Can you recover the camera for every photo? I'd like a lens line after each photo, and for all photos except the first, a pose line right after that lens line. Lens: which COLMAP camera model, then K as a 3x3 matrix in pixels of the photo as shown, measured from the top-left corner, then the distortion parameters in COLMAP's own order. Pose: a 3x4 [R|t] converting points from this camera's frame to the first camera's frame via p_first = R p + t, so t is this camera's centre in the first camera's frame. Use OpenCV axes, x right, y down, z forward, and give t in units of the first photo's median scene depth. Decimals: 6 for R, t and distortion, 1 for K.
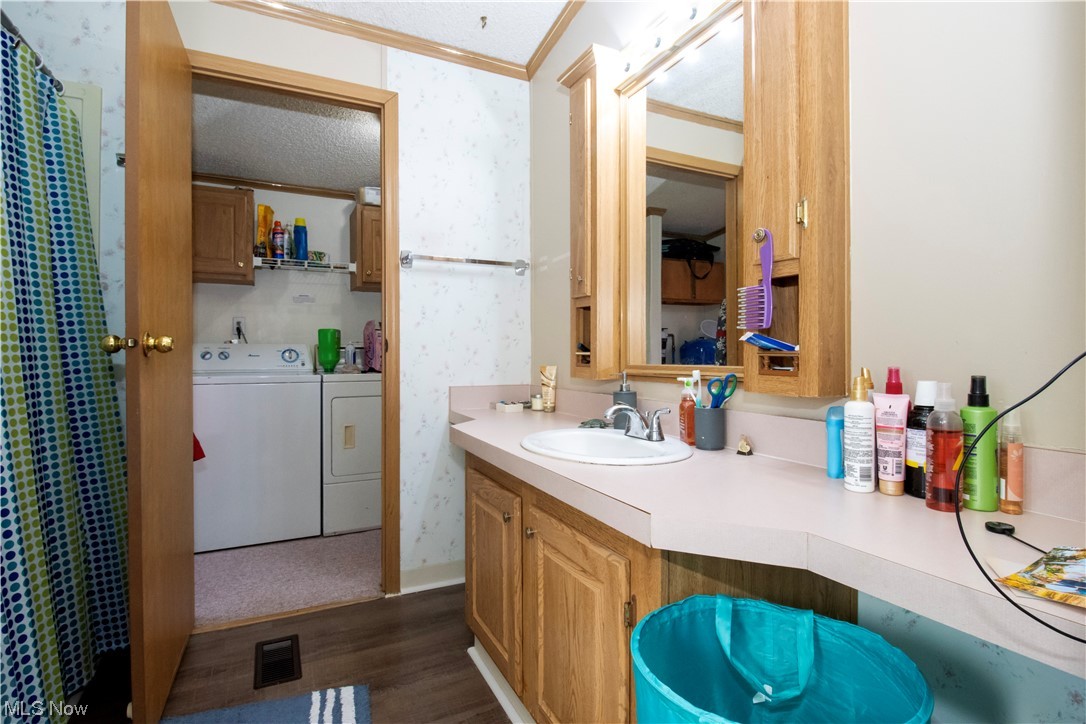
lens RADIAL K [[536.0, 0, 543.6], [0, 536.0, 359.8], [0, 0, 1]] dist [-0.003490, -0.000272]
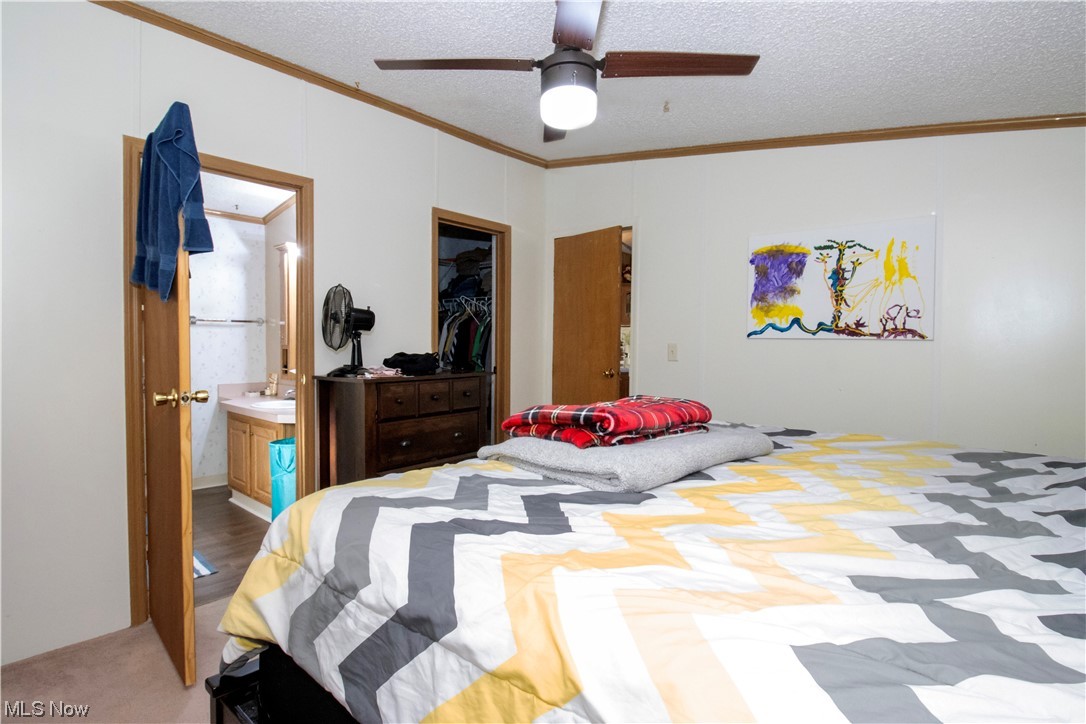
lens RADIAL K [[536.0, 0, 541.1], [0, 536.0, 359.3], [0, 0, 1]] dist [-0.003490, -0.000272]
pose [[0.927783, -0.001771, 0.373116, 0.193156], [-0.000952, 0.999974, 0.007113, -0.058093], [-0.373119, -0.006954, 0.927757, -1.278706]]
